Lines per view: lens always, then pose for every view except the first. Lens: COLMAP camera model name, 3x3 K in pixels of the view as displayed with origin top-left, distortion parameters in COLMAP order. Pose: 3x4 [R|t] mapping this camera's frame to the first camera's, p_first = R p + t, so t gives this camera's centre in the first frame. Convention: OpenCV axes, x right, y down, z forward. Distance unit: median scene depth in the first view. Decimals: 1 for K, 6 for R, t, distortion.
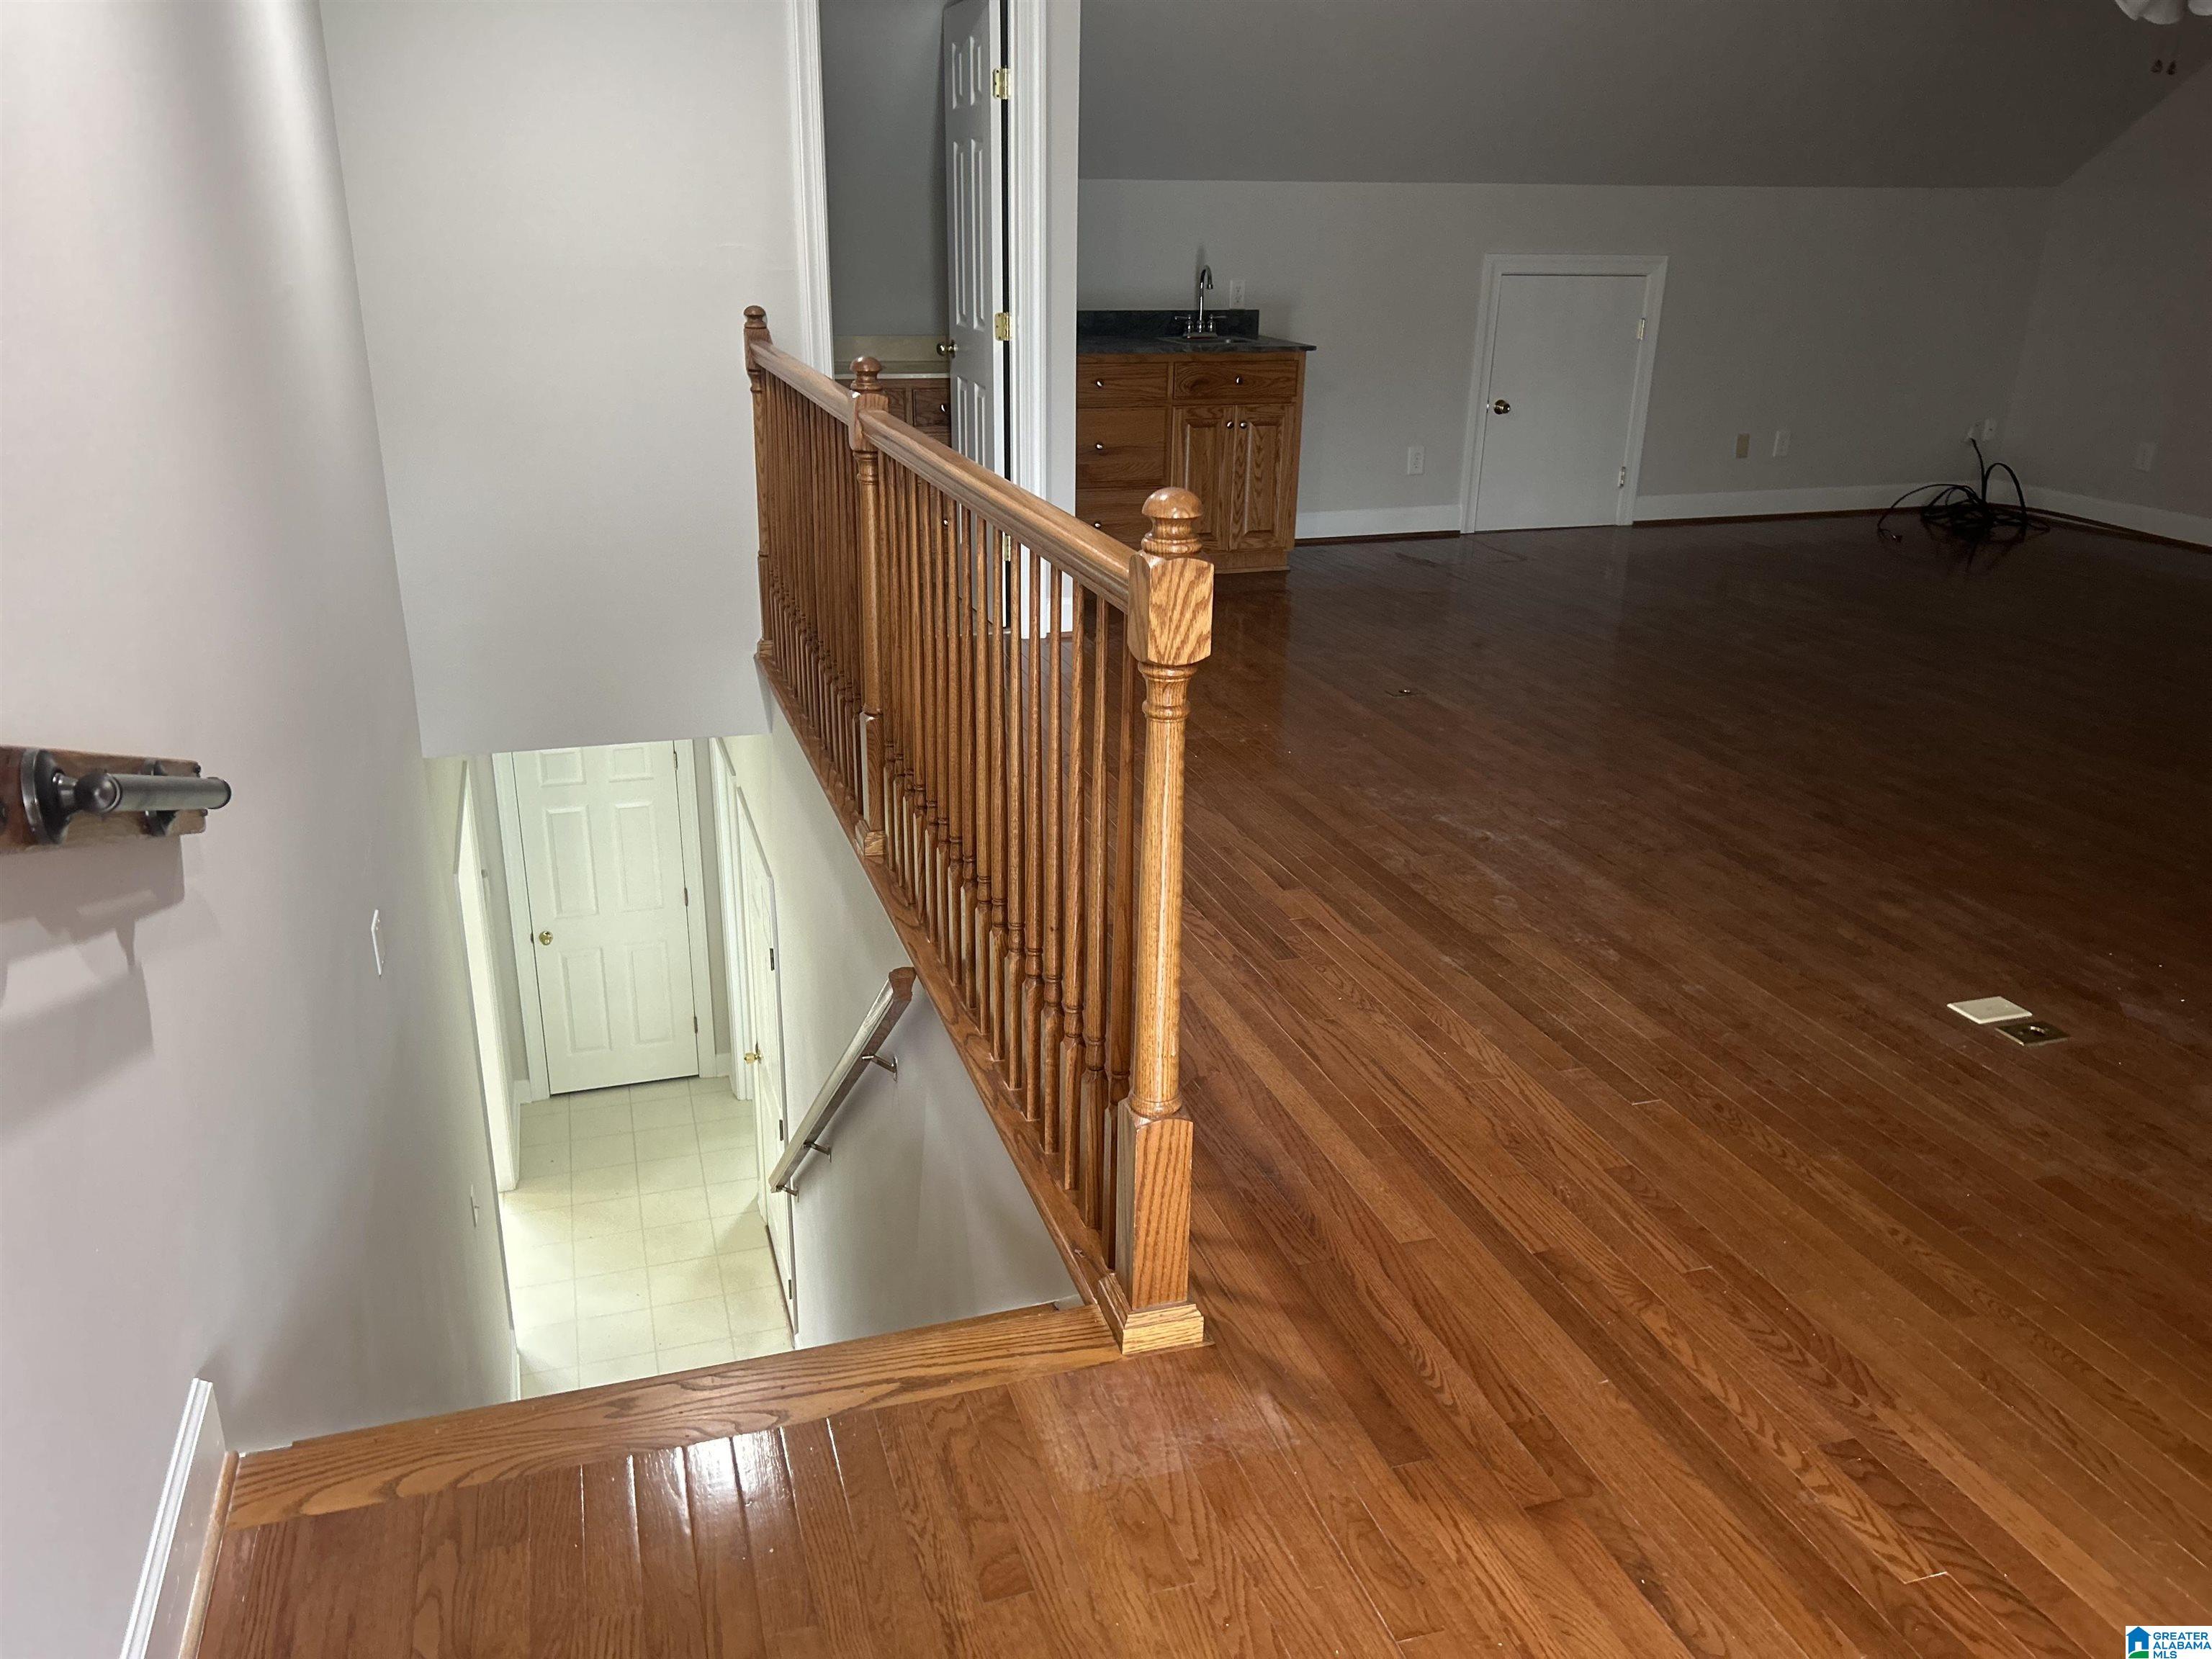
lens RADIAL K [[1652.5, 0, 1099.3], [0, 1652.5, 830.3], [0, 0, 1]] dist [0.041420, -0.038013]
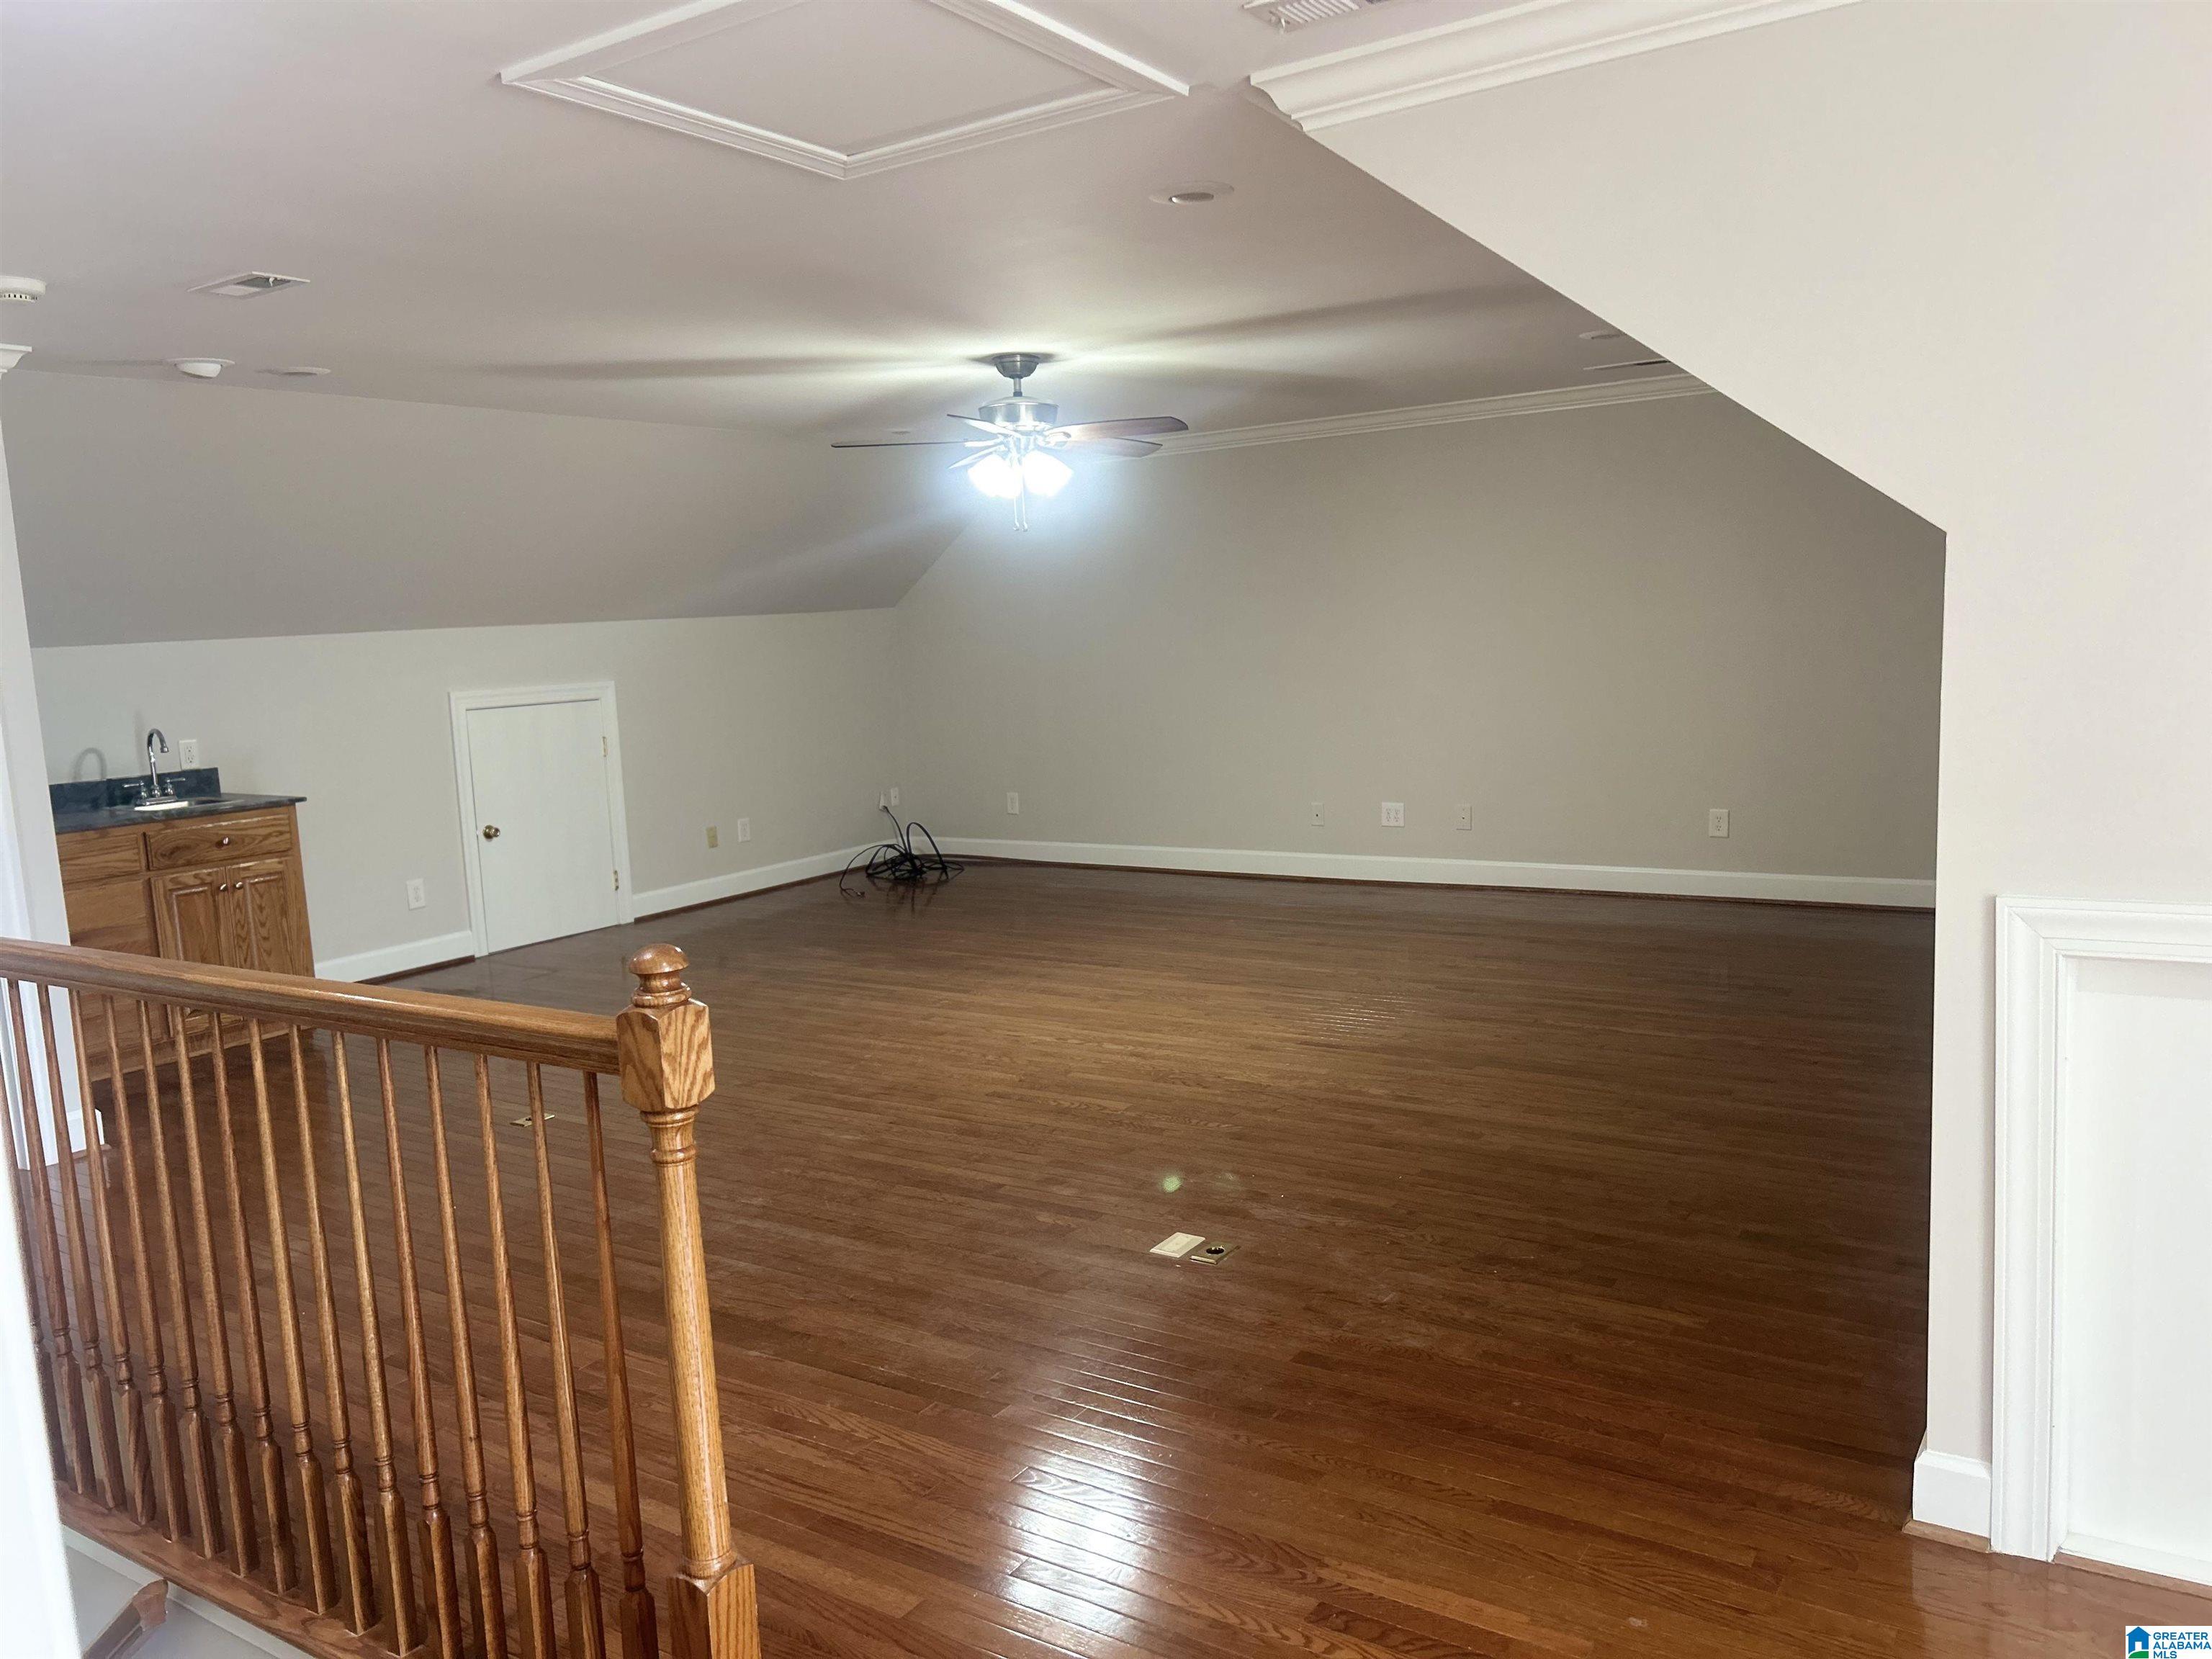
lens RADIAL K [[1652.5, 0, 1095.3], [0, 1652.5, 829.7], [0, 0, 1]] dist [0.041420, -0.038013]
pose [[0.779510, -0.134274, 0.611829, -0.227953], [0.273565, 0.951656, -0.139687, -0.030864], [-0.563495, 0.276262, 0.778558, -0.004485]]
